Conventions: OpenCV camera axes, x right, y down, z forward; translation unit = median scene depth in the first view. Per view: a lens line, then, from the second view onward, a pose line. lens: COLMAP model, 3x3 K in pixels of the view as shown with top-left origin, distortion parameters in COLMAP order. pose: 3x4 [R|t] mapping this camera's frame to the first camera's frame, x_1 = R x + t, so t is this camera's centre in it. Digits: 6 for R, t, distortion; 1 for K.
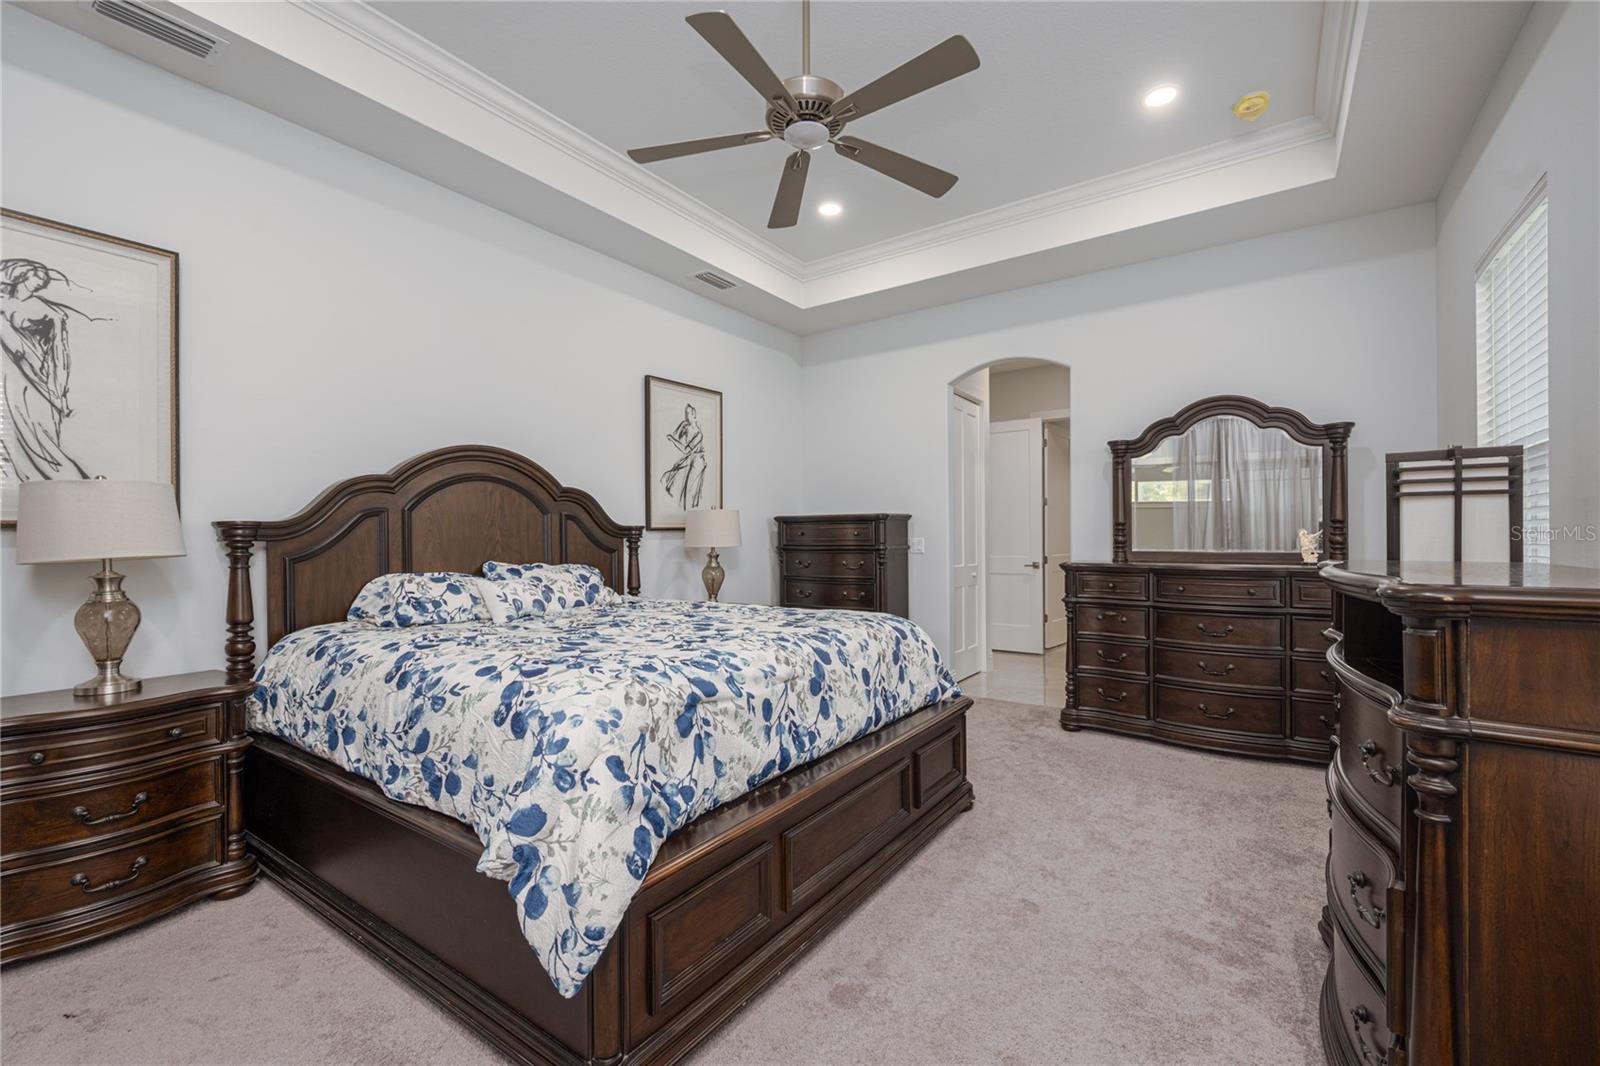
lens RADIAL K [[660.6, 0, 796.8], [0, 660.6, 538.3], [0, 0, 1]] dist [0.001328, -0.000272]
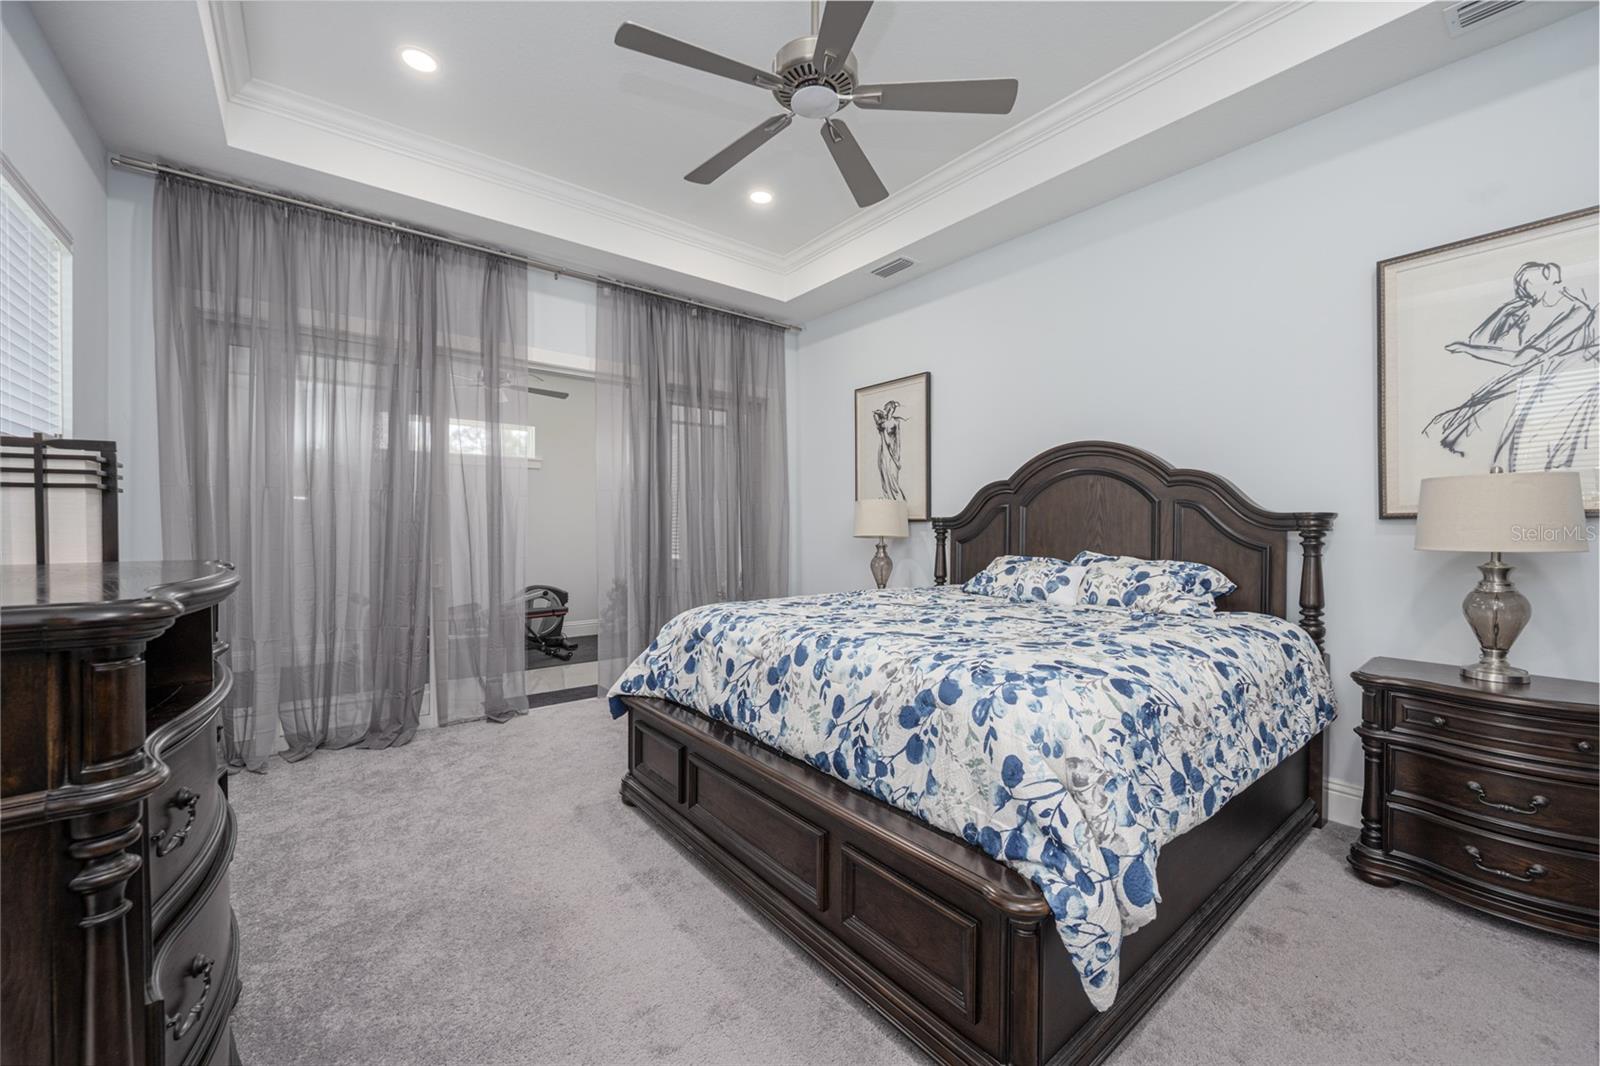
lens RADIAL K [[625.8, 0, 795.3], [0, 625.8, 527.6], [0, 0, 1]] dist [-0.009822, -0.000048]
pose [[-0.288887, 0.005435, -0.957348, 0.786992], [-0.005391, 0.999959, 0.007304, -0.009365], [0.957348, 0.007271, -0.288846, 1.098049]]
